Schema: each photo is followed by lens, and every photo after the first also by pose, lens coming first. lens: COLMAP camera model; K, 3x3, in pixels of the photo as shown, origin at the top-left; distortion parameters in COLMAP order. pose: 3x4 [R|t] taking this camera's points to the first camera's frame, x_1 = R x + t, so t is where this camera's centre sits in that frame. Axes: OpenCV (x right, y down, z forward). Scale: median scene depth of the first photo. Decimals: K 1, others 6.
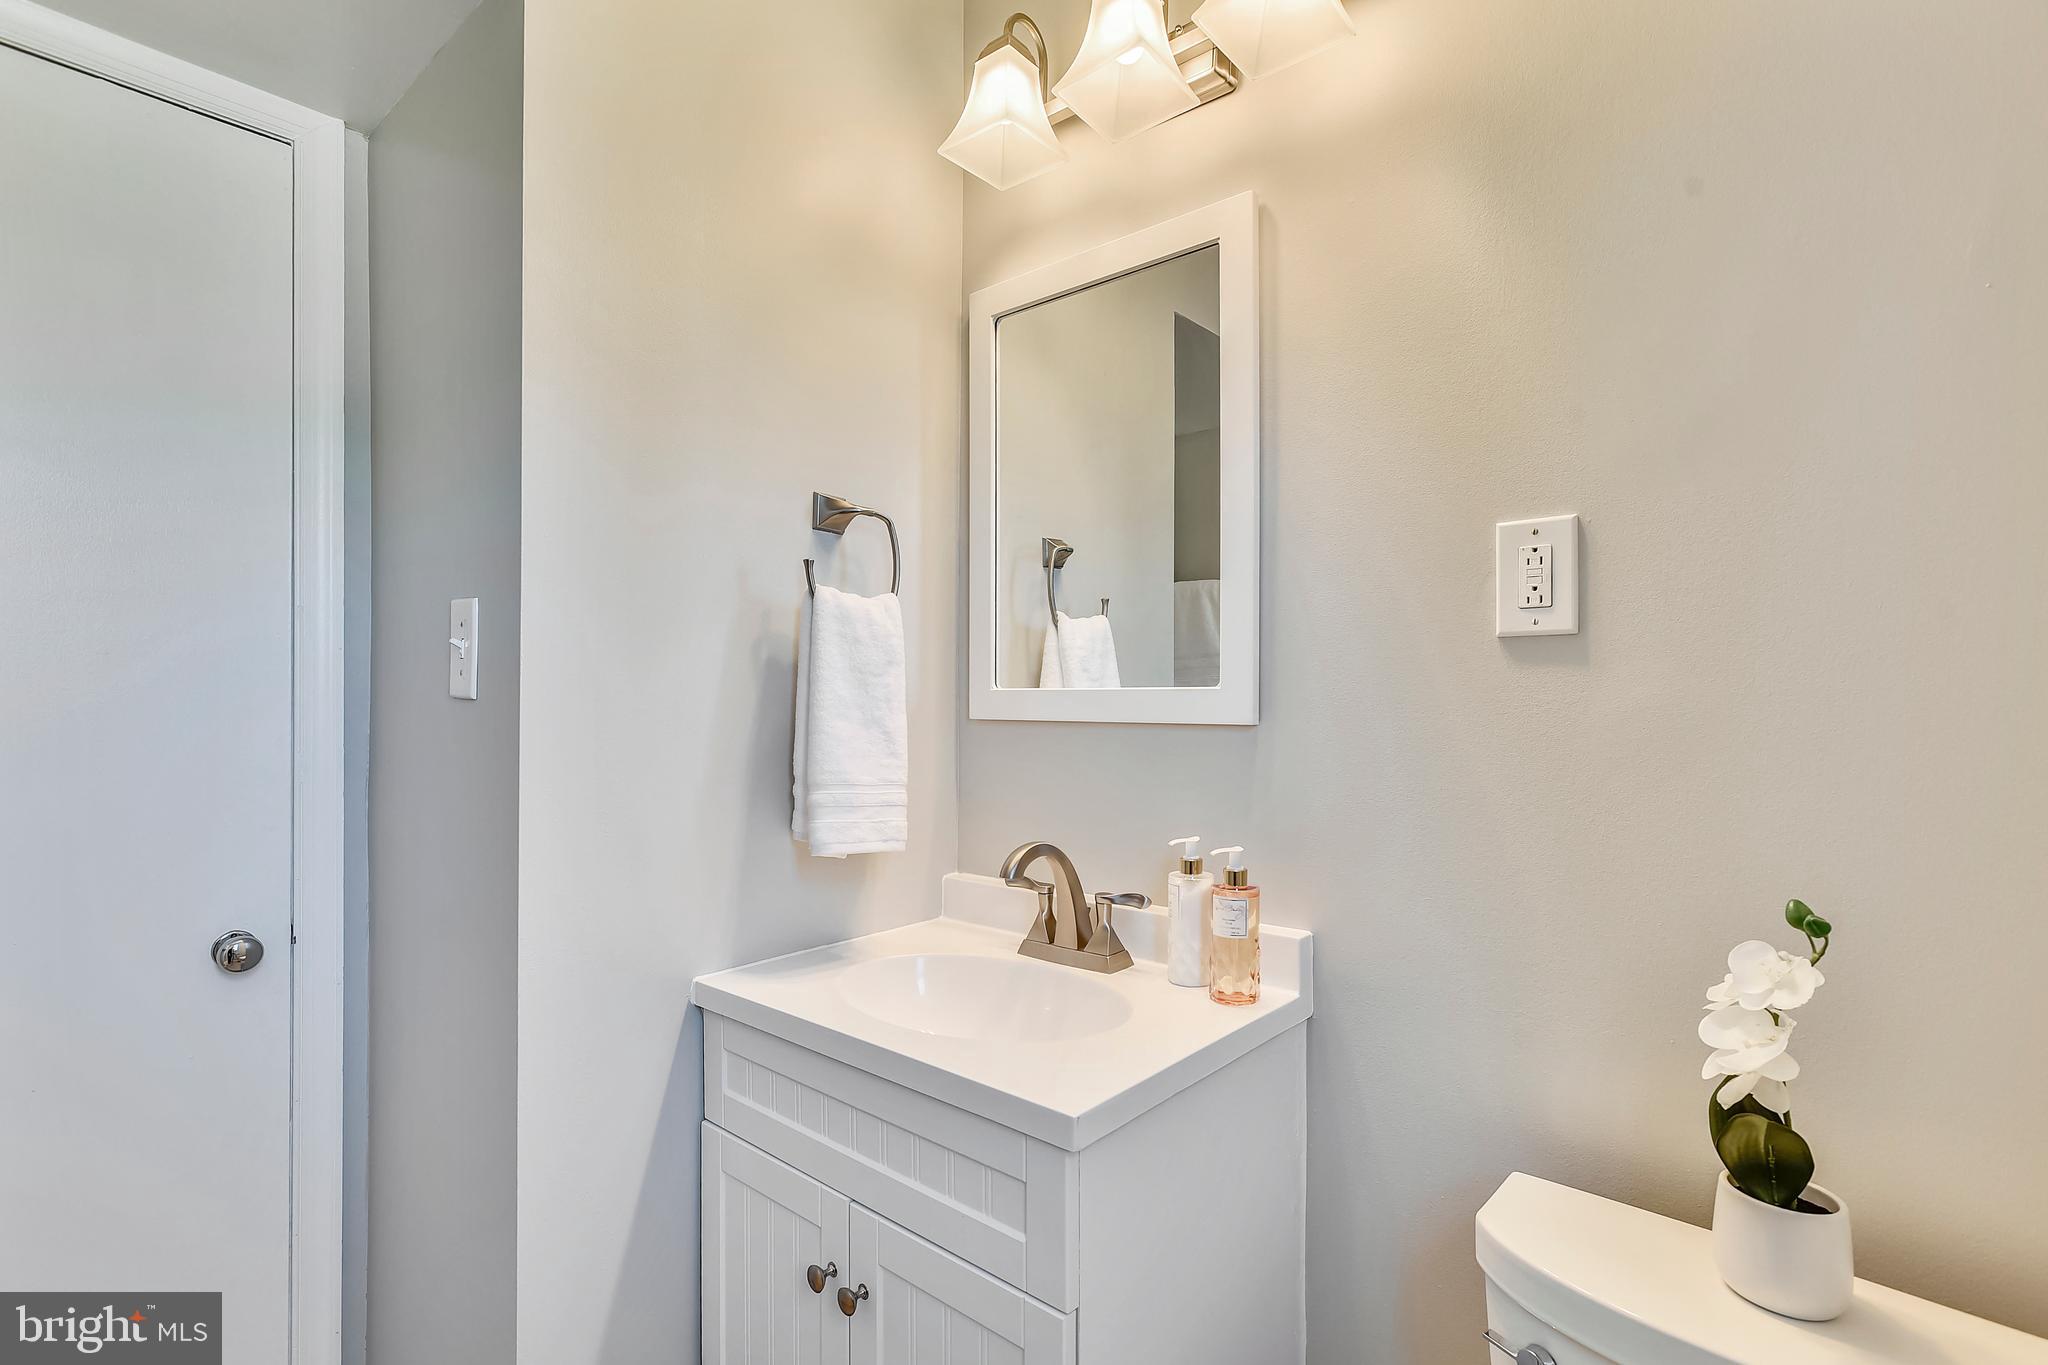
lens RADIAL K [[967.4, 0, 1020.9], [0, 967.4, 692.0], [0, 0, 1]] dist [-0.003231, -0.000637]
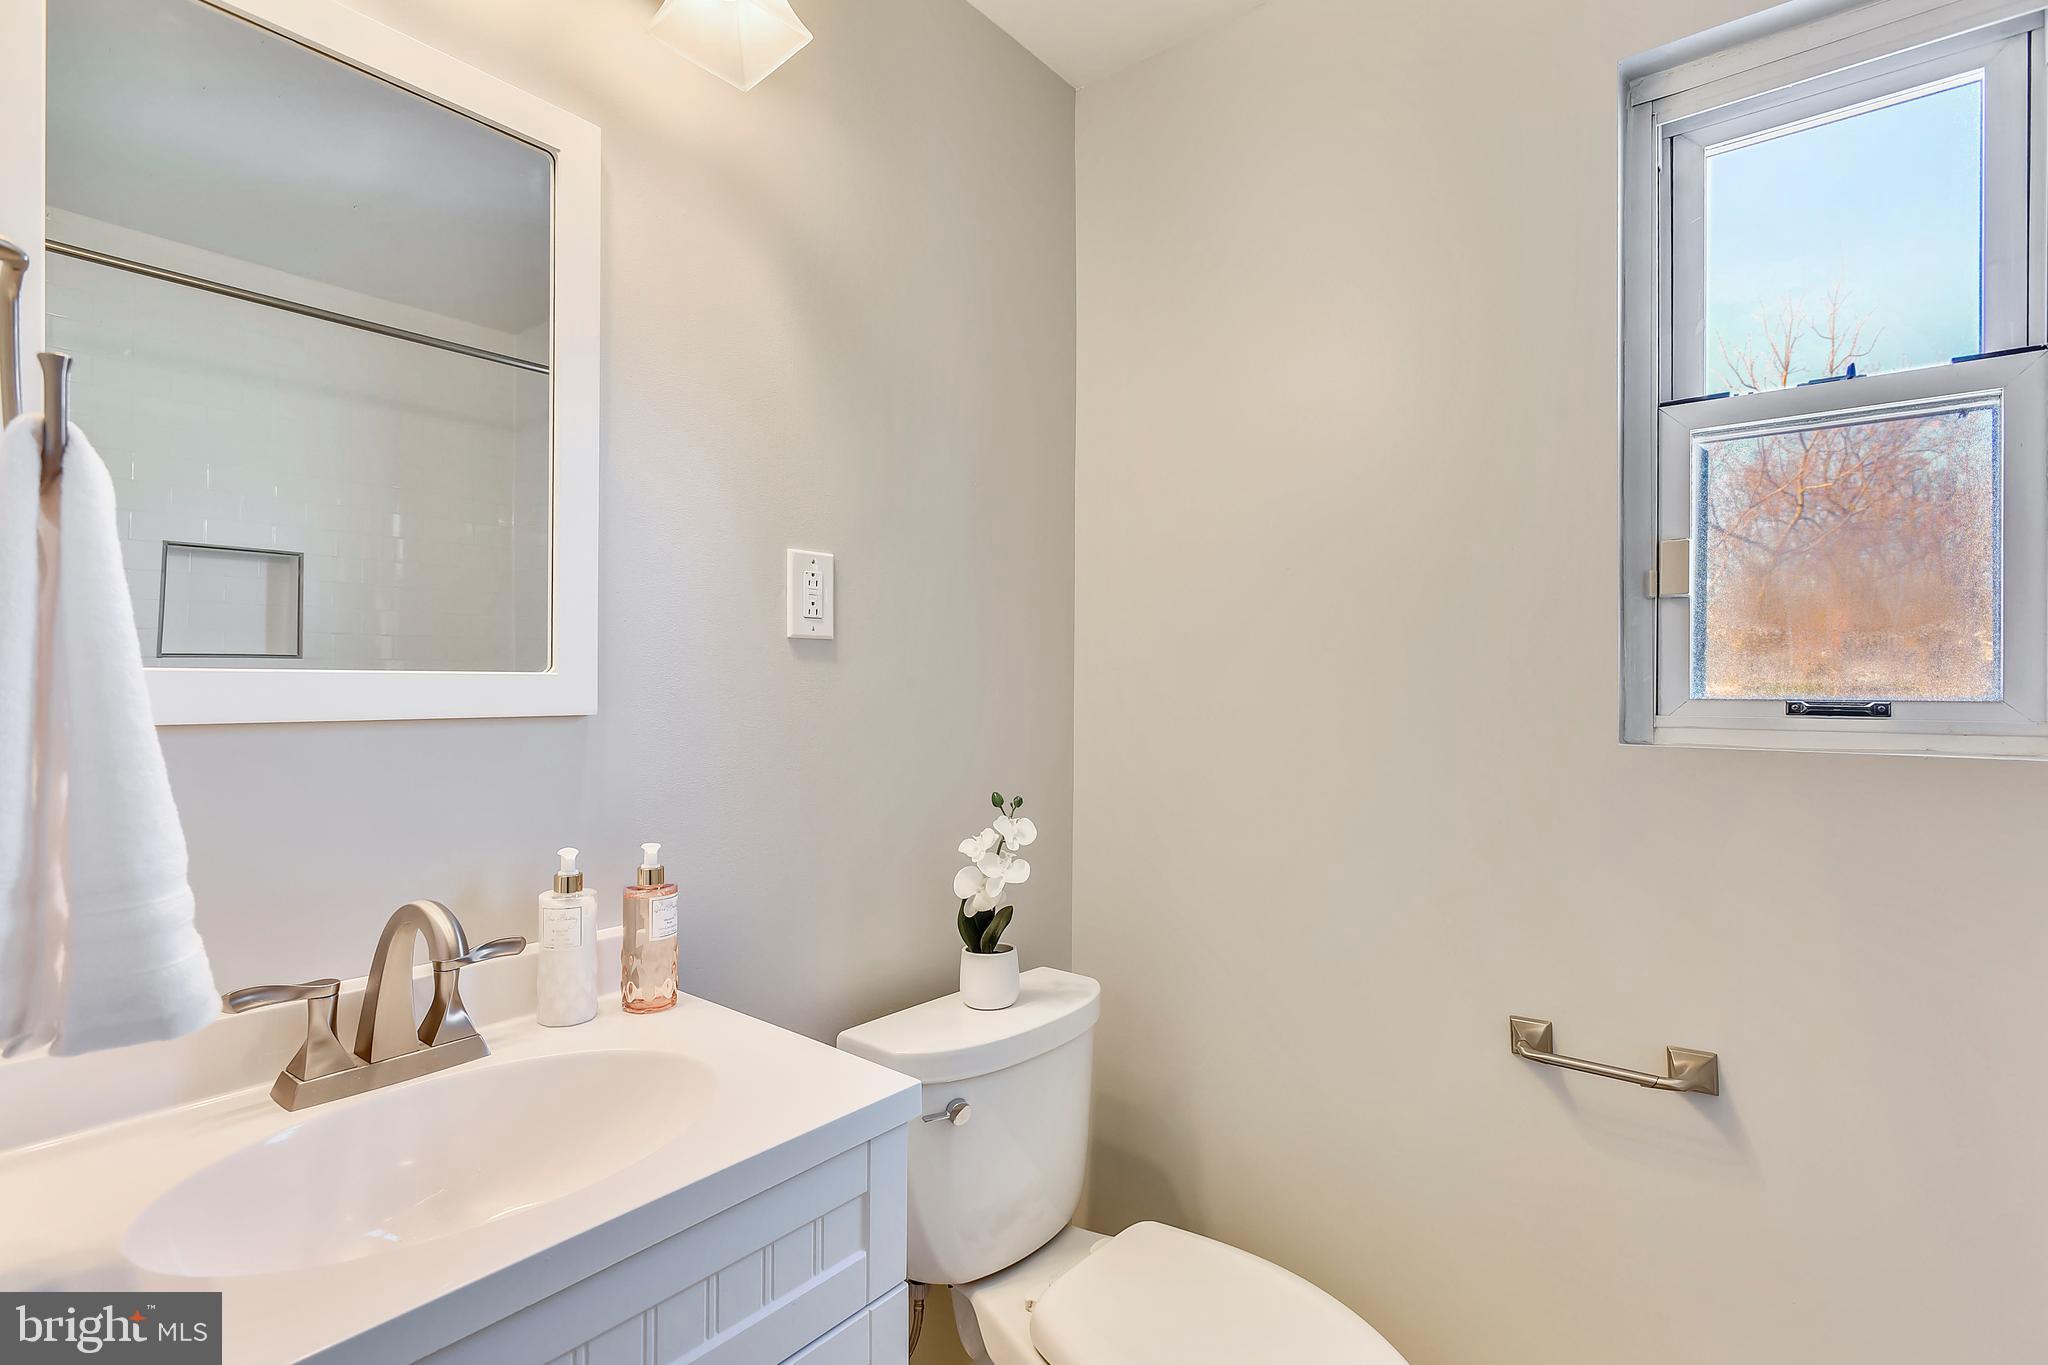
lens RADIAL K [[967.4, 0, 1013.9], [0, 967.4, 678.2], [0, 0, 1]] dist [-0.003231, -0.000637]
pose [[-0.036076, 0.004967, 0.999337, -0.817445], [-0.005821, 0.999970, -0.005180, 0.002070], [-0.999332, -0.006004, -0.036046, 0.758804]]
